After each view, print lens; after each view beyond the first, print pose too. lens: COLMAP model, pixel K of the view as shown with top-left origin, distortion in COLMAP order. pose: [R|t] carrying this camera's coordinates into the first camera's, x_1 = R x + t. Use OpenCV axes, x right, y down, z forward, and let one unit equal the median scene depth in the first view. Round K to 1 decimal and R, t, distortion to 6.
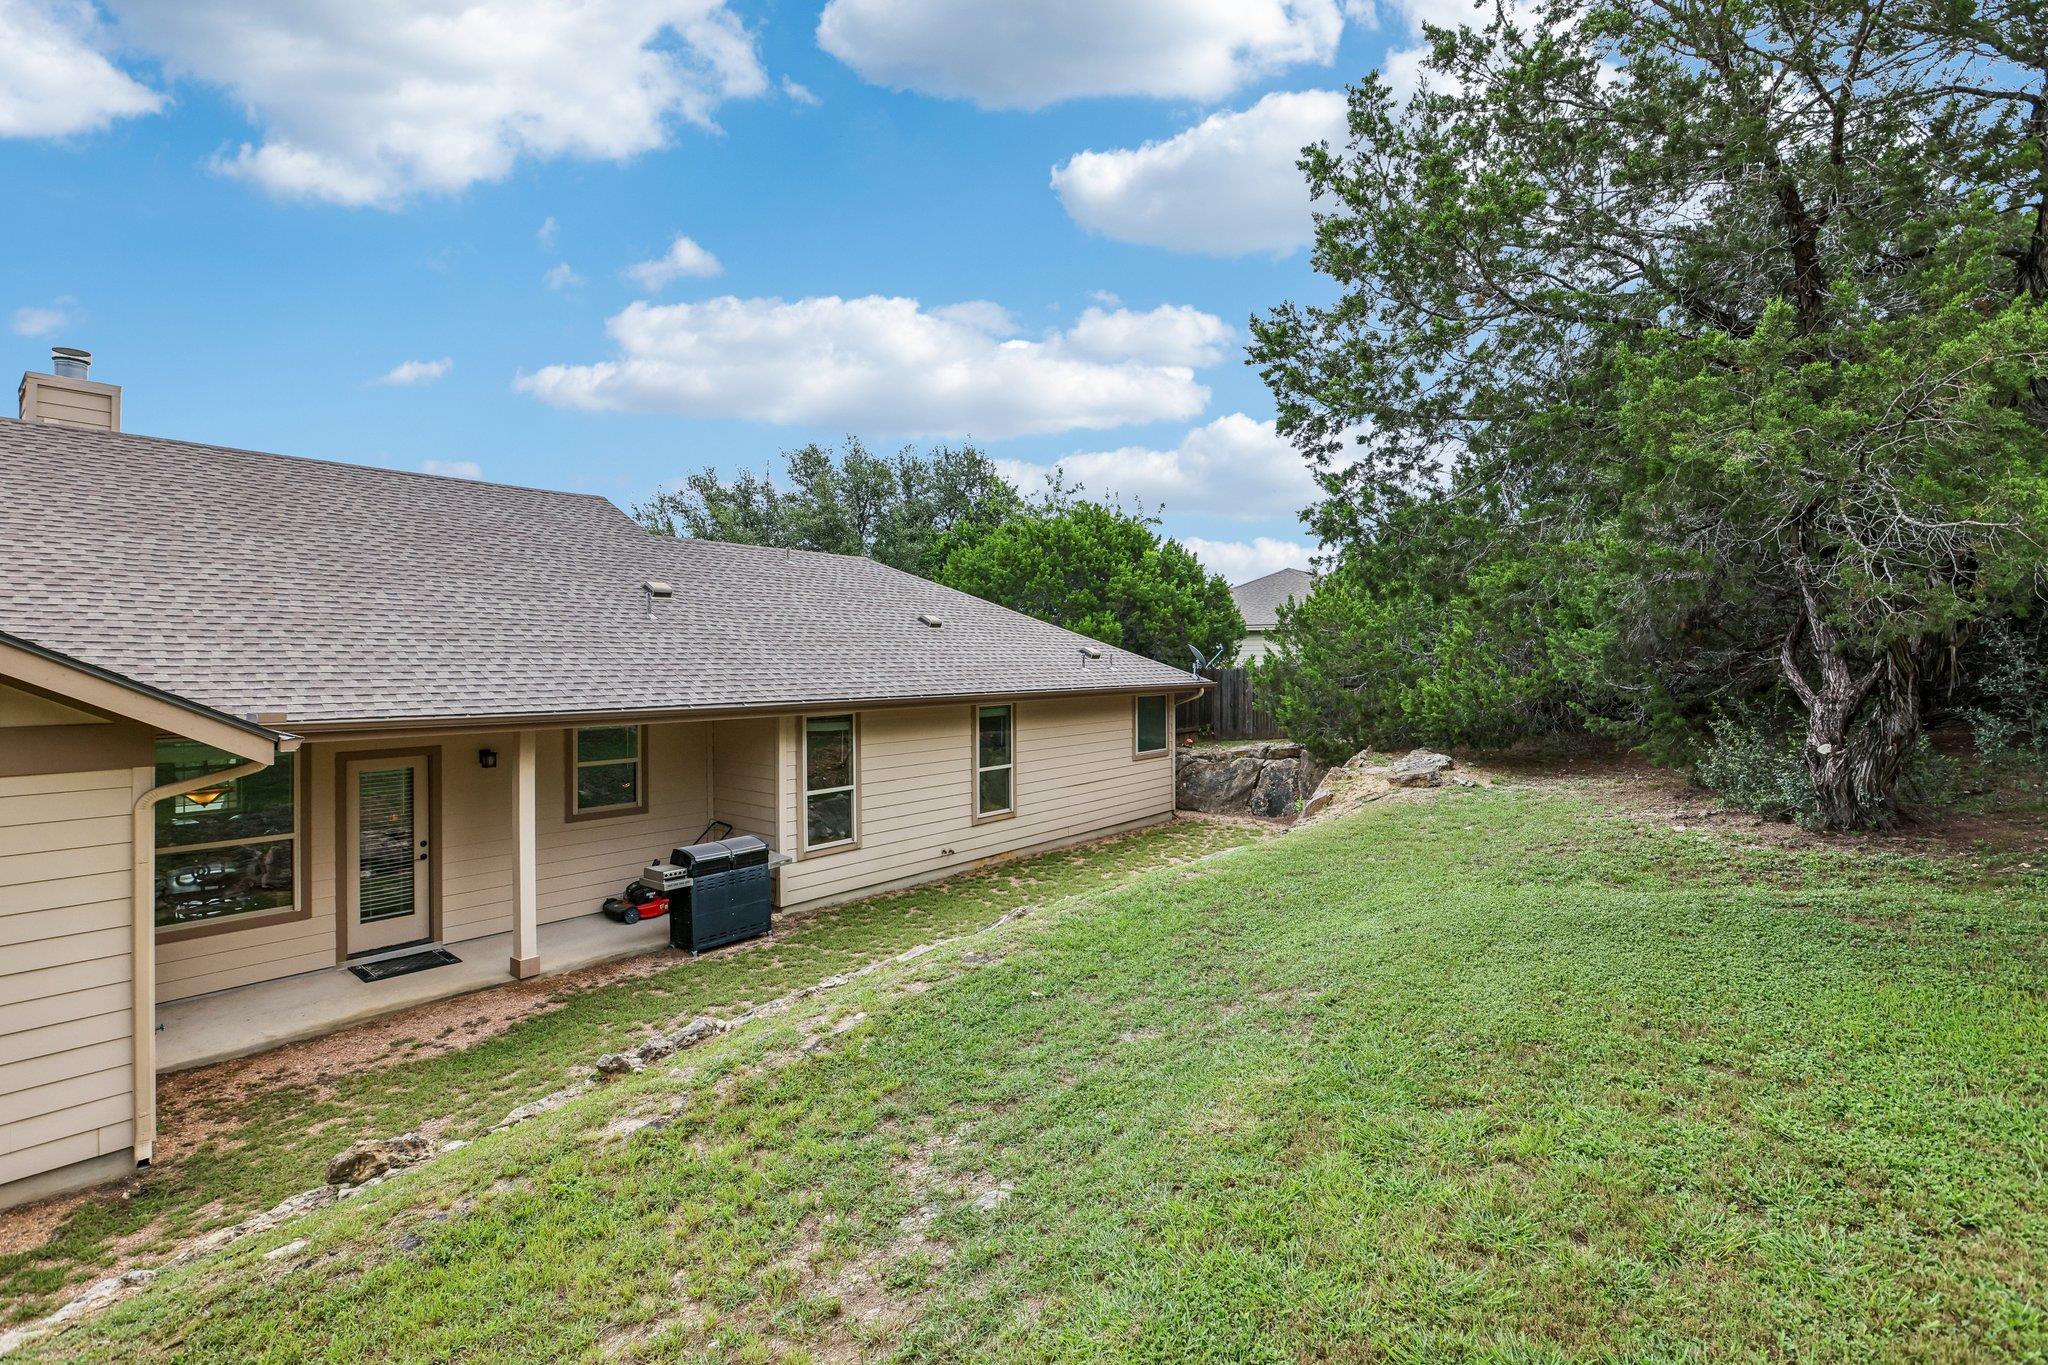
lens RADIAL K [[957.5, 0, 1018.2], [0, 957.5, 650.7], [0, 0, 1]] dist [-0.031674, 0.014523]
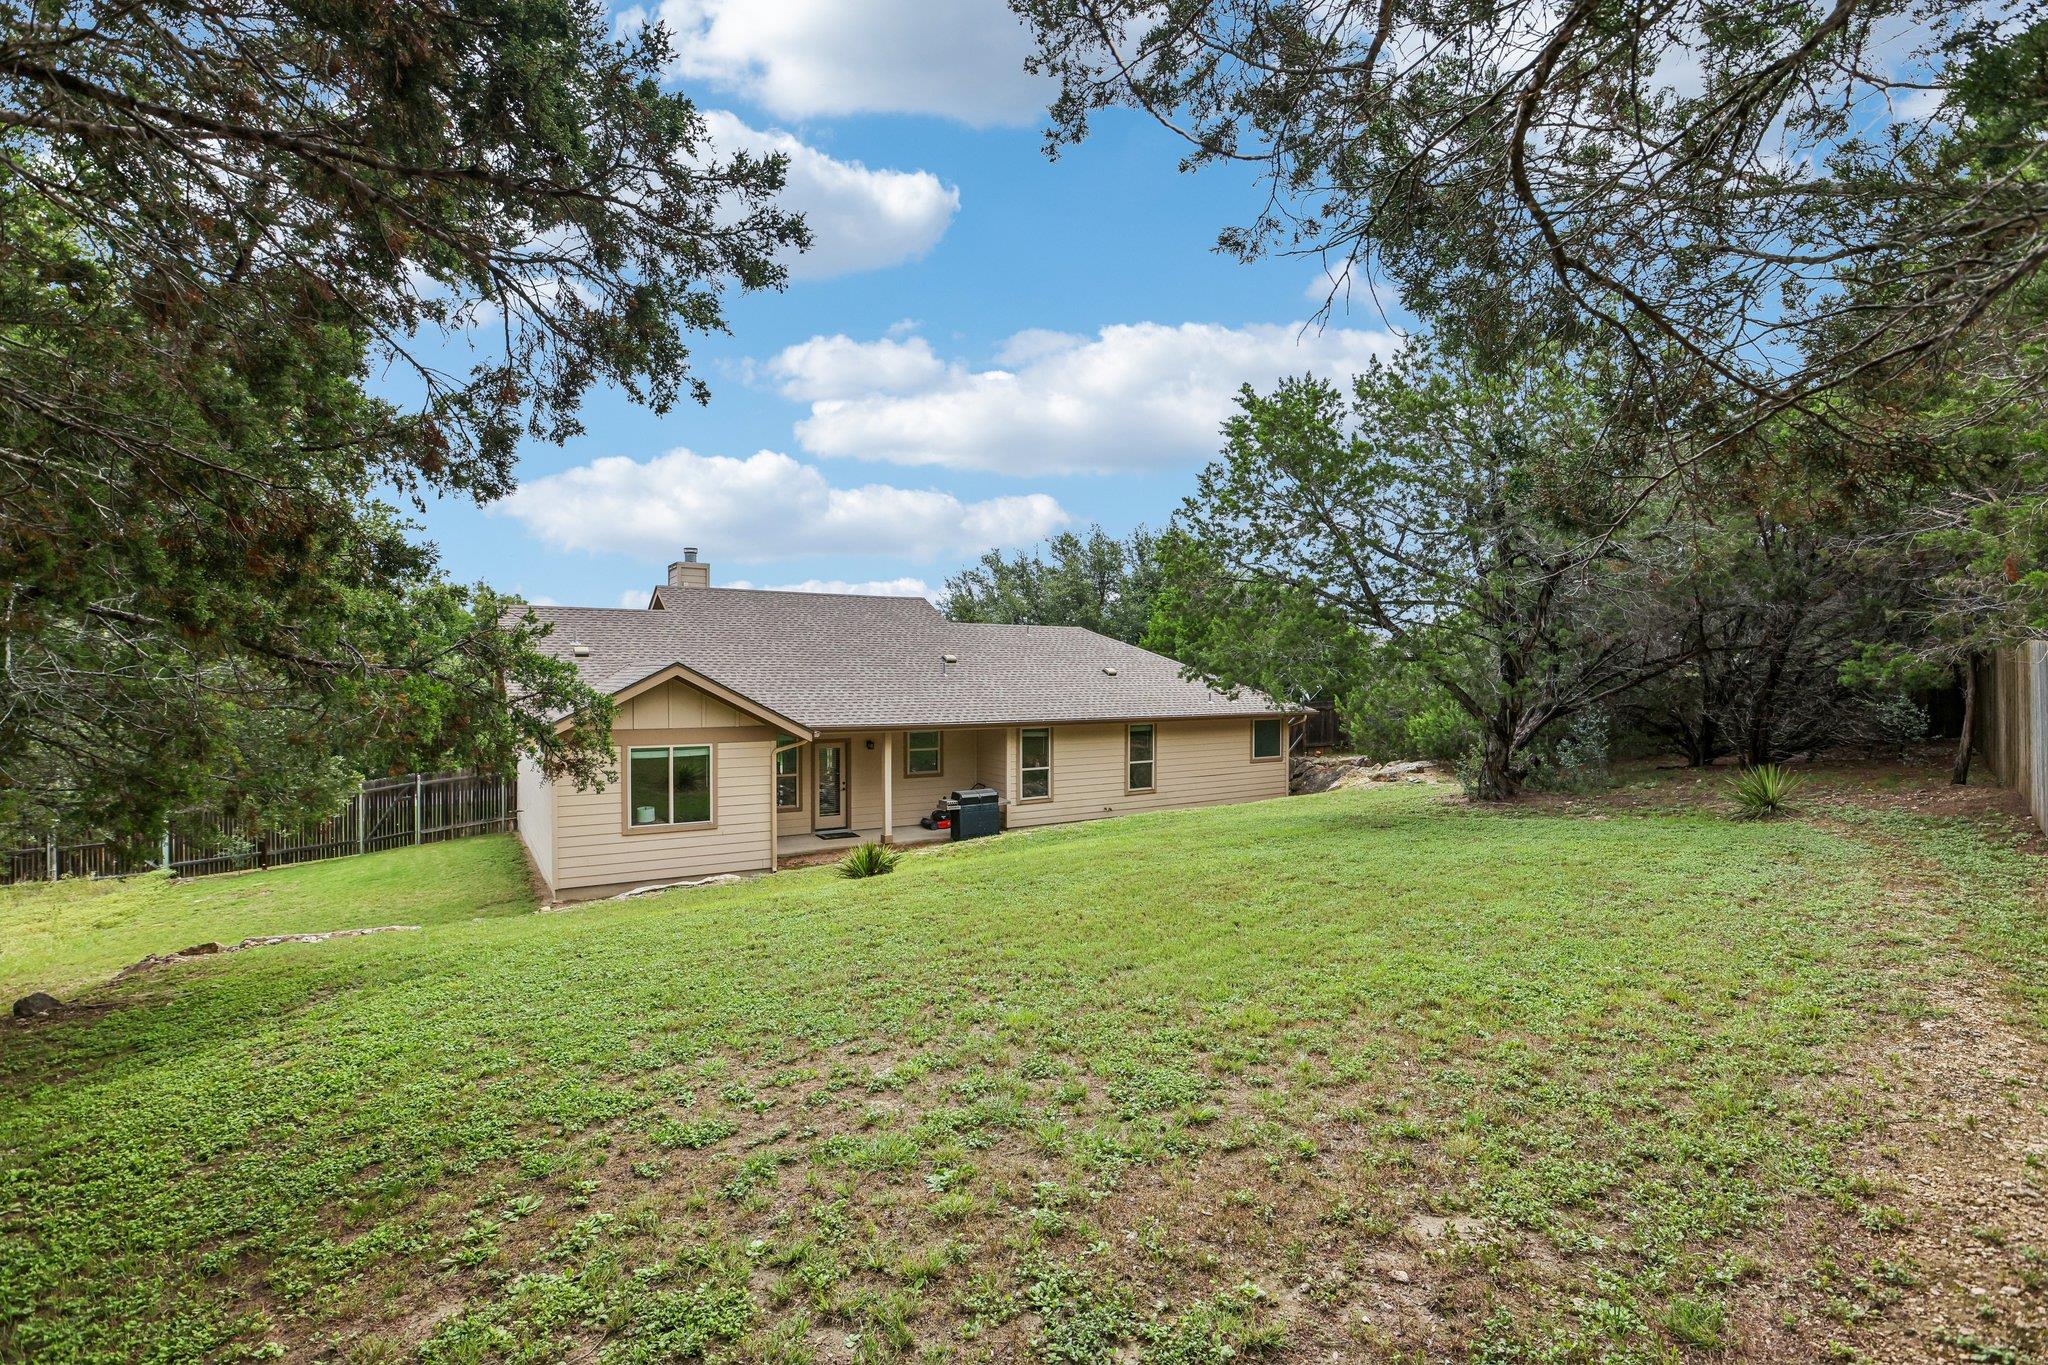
lens RADIAL K [[914.2, 0, 1028.1], [0, 914.2, 676.3], [0, 0, 1]] dist [-0.029235, 0.012877]
pose [[0.954033, 0.007058, -0.299619, 0.323705], [-0.003863, 0.999929, 0.011255, -0.053756], [0.299677, -0.009580, 0.953993, -0.701677]]
